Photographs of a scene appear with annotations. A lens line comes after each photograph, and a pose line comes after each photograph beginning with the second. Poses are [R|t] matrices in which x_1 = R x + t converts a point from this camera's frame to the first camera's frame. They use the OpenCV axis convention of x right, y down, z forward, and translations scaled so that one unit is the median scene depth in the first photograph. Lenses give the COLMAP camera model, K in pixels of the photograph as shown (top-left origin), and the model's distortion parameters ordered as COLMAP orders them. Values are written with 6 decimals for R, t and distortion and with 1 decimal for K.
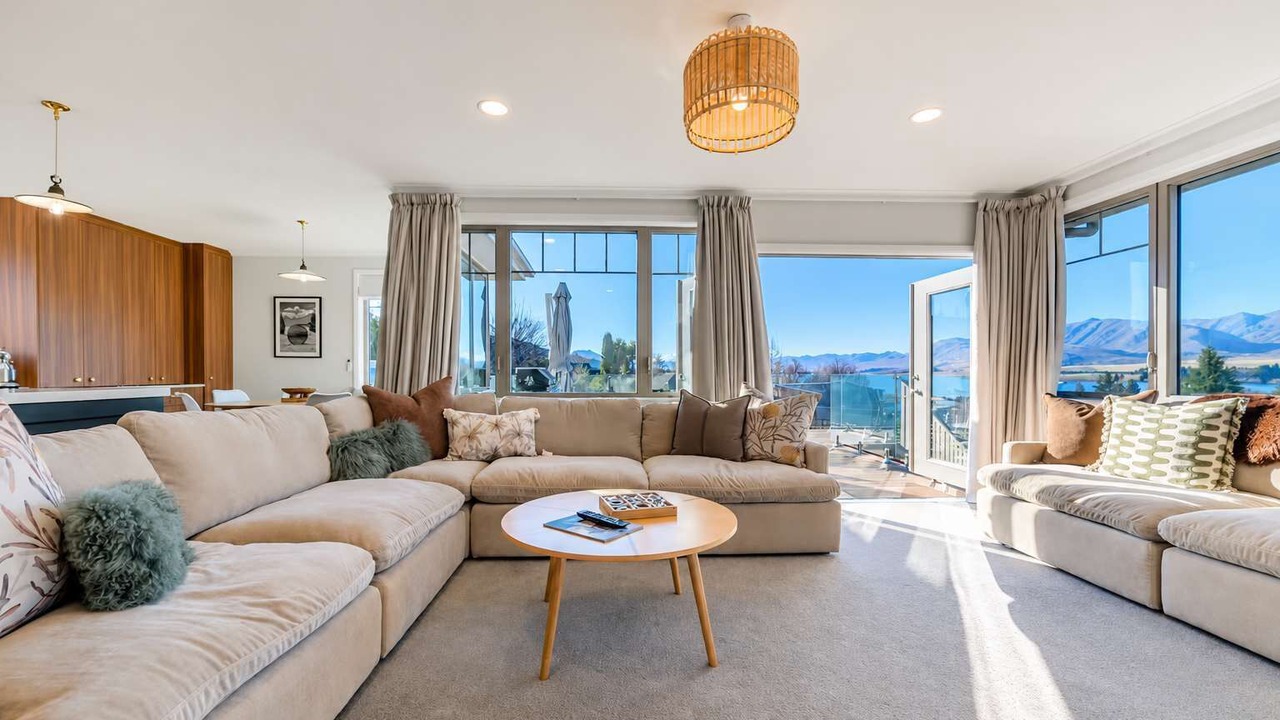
lens RADIAL K [[510.7, 0, 631.9], [0, 510.7, 385.8], [0, 0, 1]] dist [-0.001099, -0.000297]
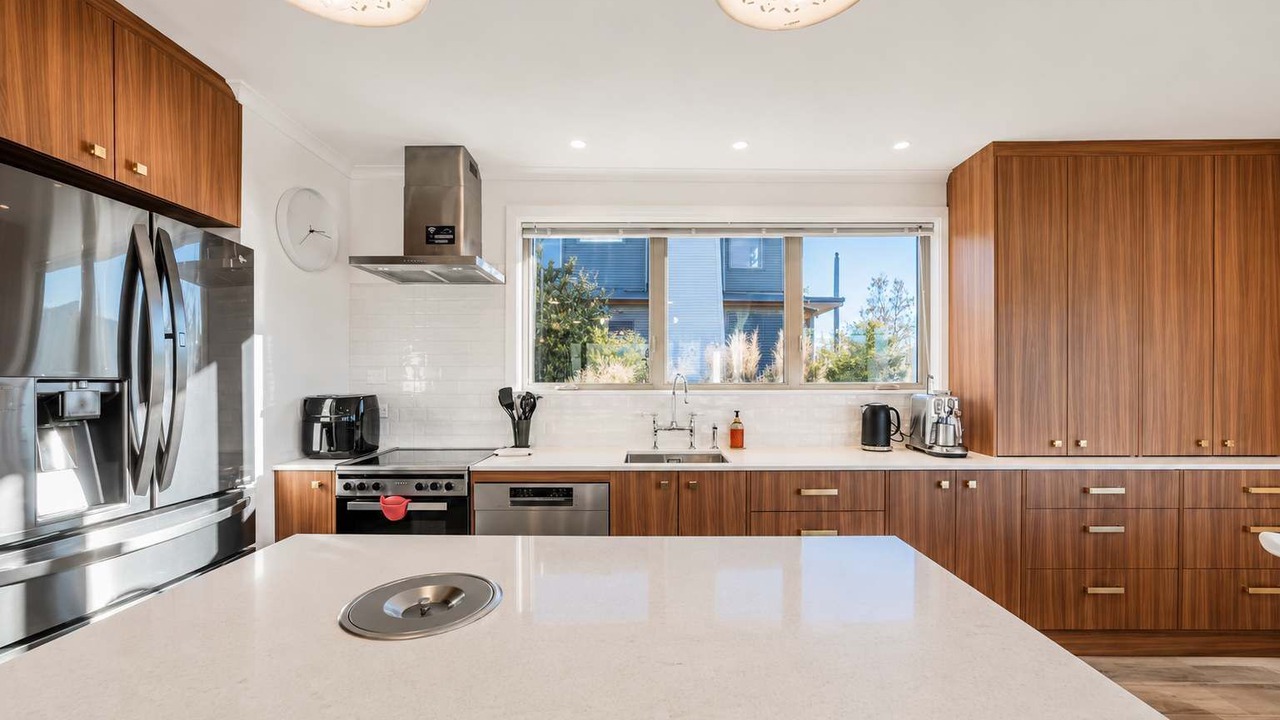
lens RADIAL K [[509.8, 0, 640.9], [0, 509.8, 384.4], [0, 0, 1]] dist [-0.020146, 0.000141]
pose [[-0.018513, 0.019940, -0.999630, -0.722724], [-0.027719, 0.999407, 0.020449, -0.103997], [0.999444, 0.028087, -0.017949, 0.756107]]
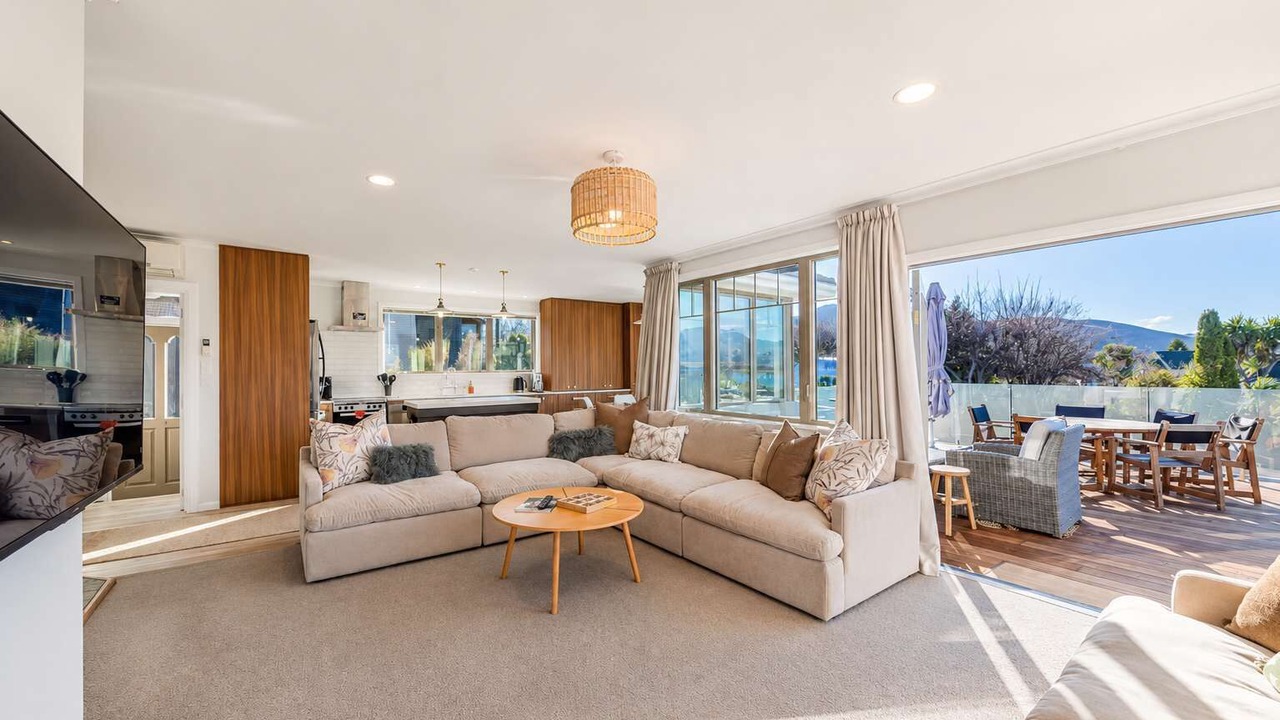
lens RADIAL K [[515.1, 0, 640.0], [0, 515.1, 360.0], [0, 0, 1]] dist [0.000906, 0.000041]
pose [[0.561591, -0.014333, -0.827291, 0.885626], [-0.014557, 0.999524, -0.027199, -0.089582], [0.827287, 0.027318, 0.561115, 0.193117]]
